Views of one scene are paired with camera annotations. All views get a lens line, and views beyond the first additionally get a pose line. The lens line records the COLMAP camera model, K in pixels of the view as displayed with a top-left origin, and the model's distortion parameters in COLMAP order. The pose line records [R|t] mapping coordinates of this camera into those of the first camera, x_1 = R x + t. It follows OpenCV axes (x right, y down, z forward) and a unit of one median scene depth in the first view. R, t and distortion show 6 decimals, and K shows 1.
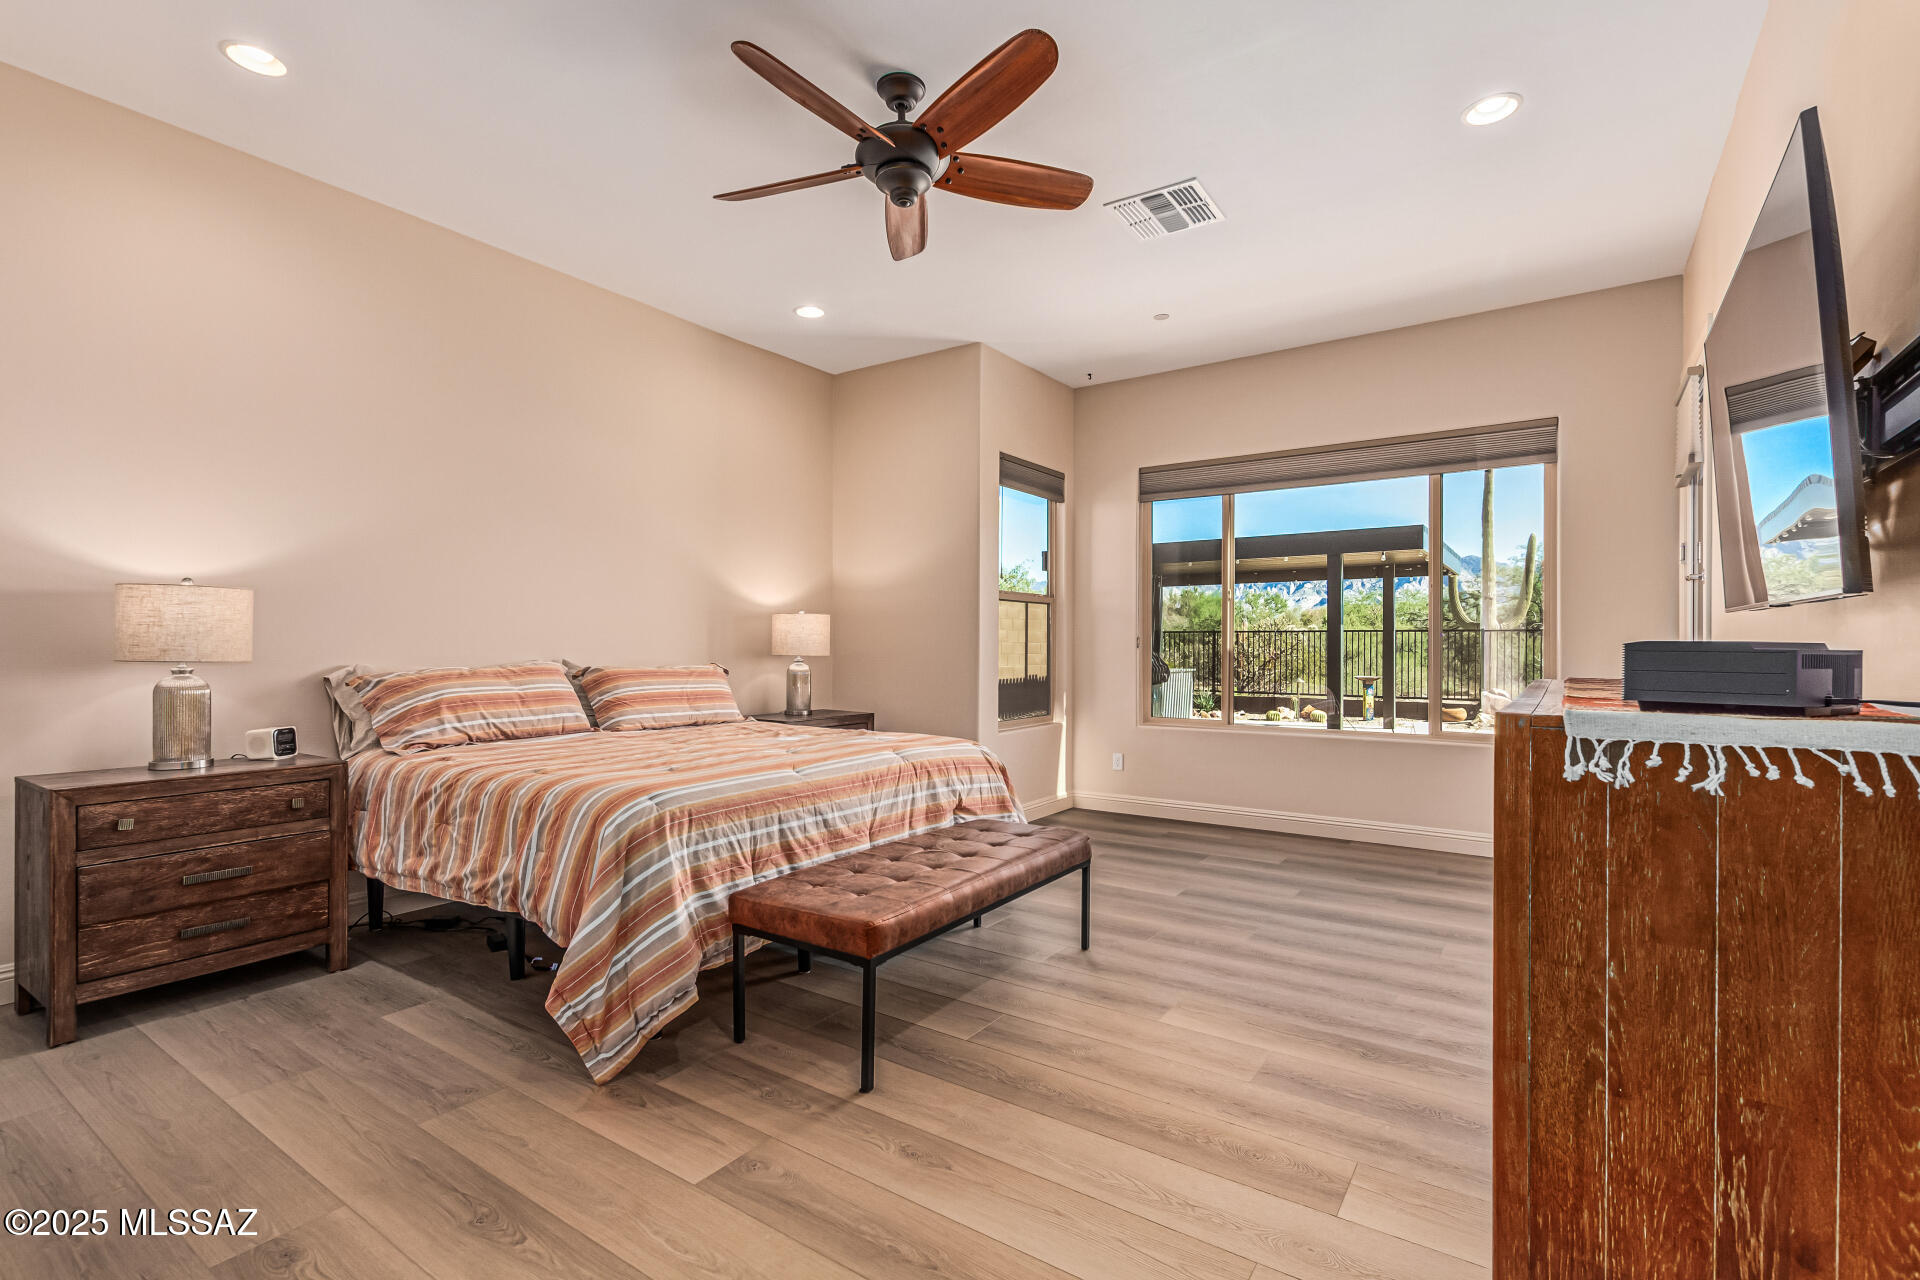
lens RADIAL K [[868.6, 0, 964.8], [0, 868.6, 645.4], [0, 0, 1]] dist [0.010311, -0.004926]
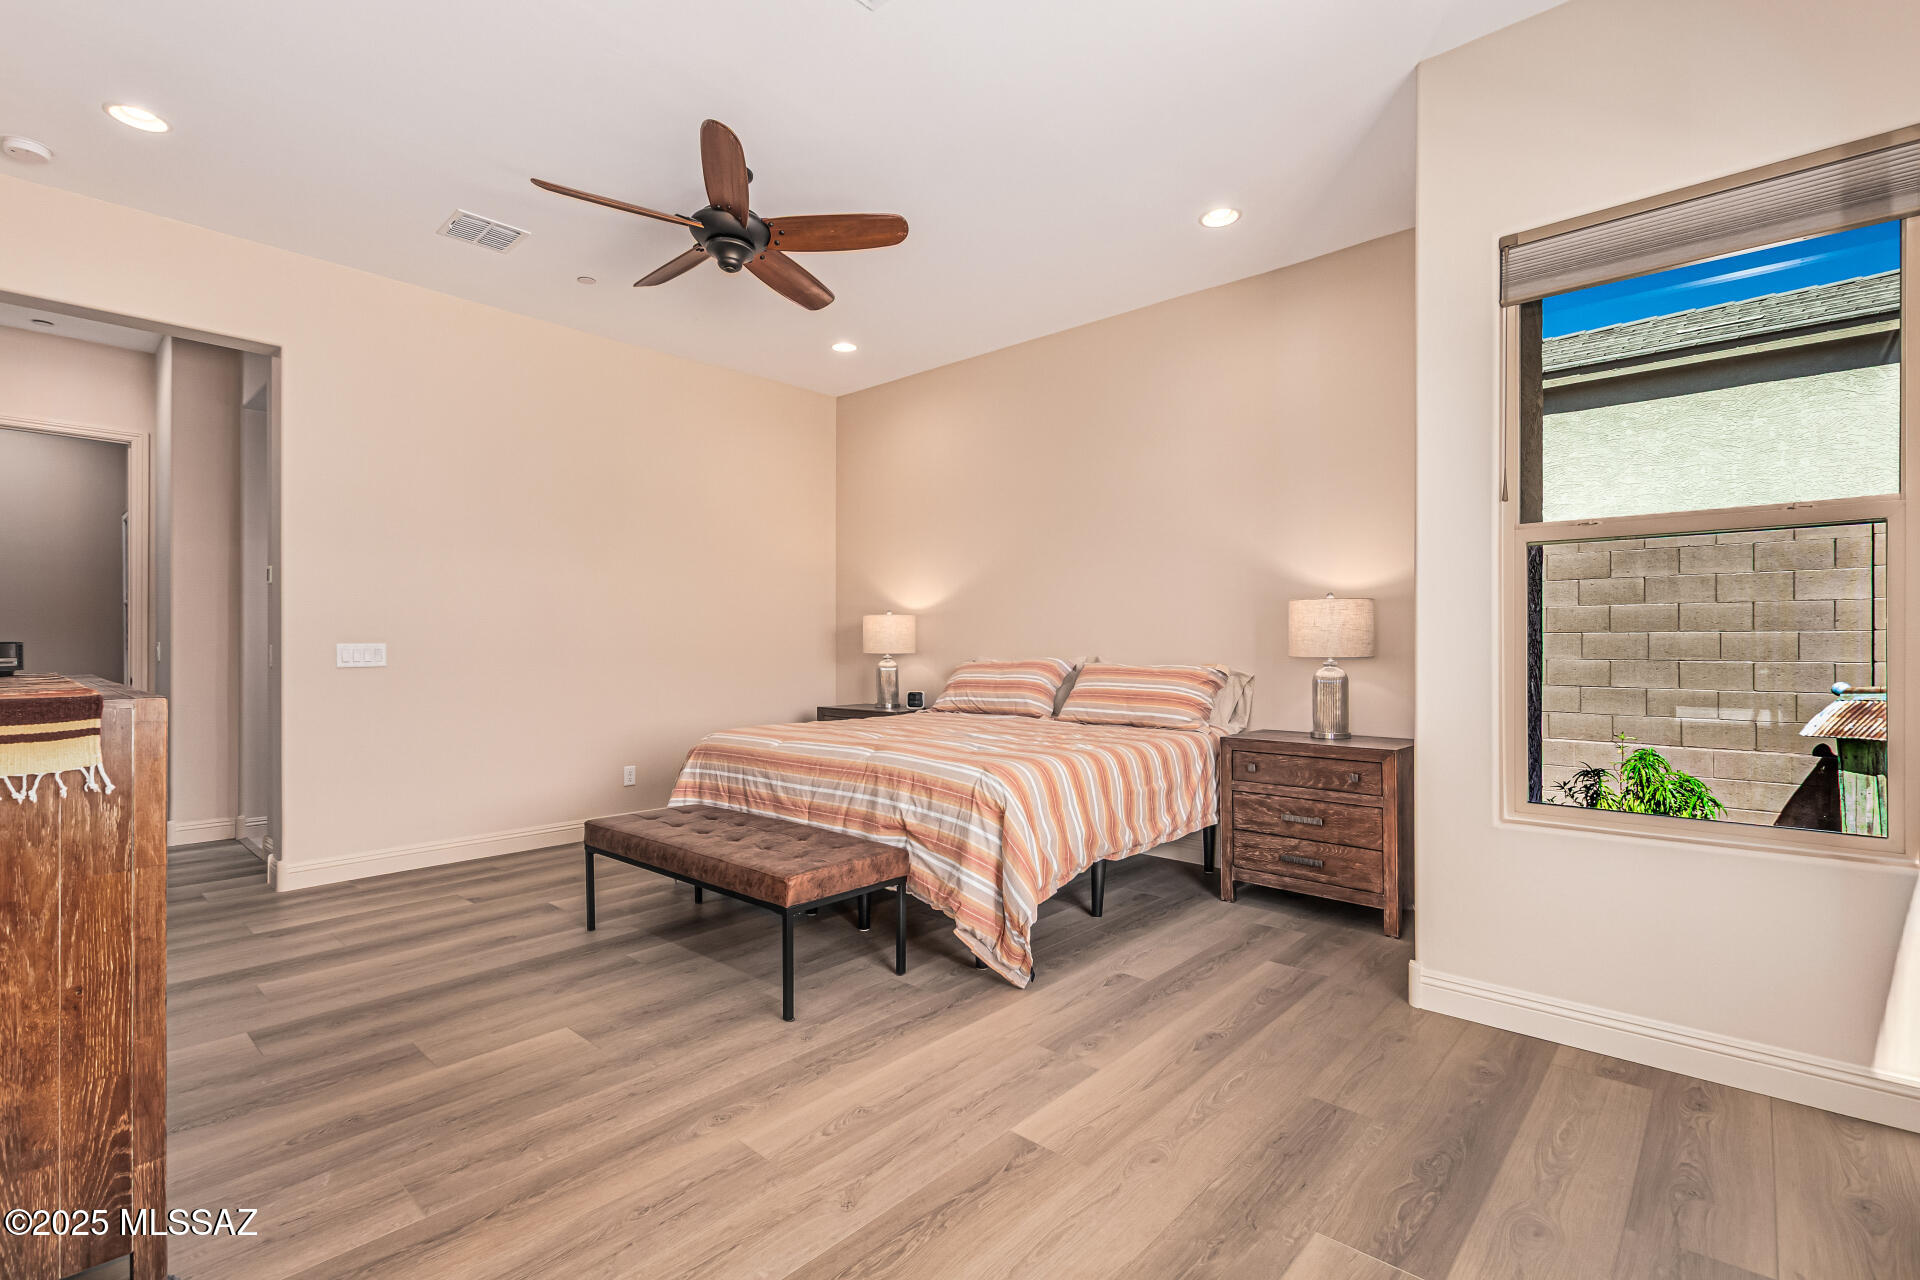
lens RADIAL K [[868.6, 0, 961.9], [0, 868.6, 643.2], [0, 0, 1]] dist [0.010311, -0.004926]
pose [[-0.132653, -0.003874, -0.991155, 1.038707], [0.004509, 0.999980, -0.004512, 0.005351], [0.991152, -0.005068, -0.132633, 1.435993]]
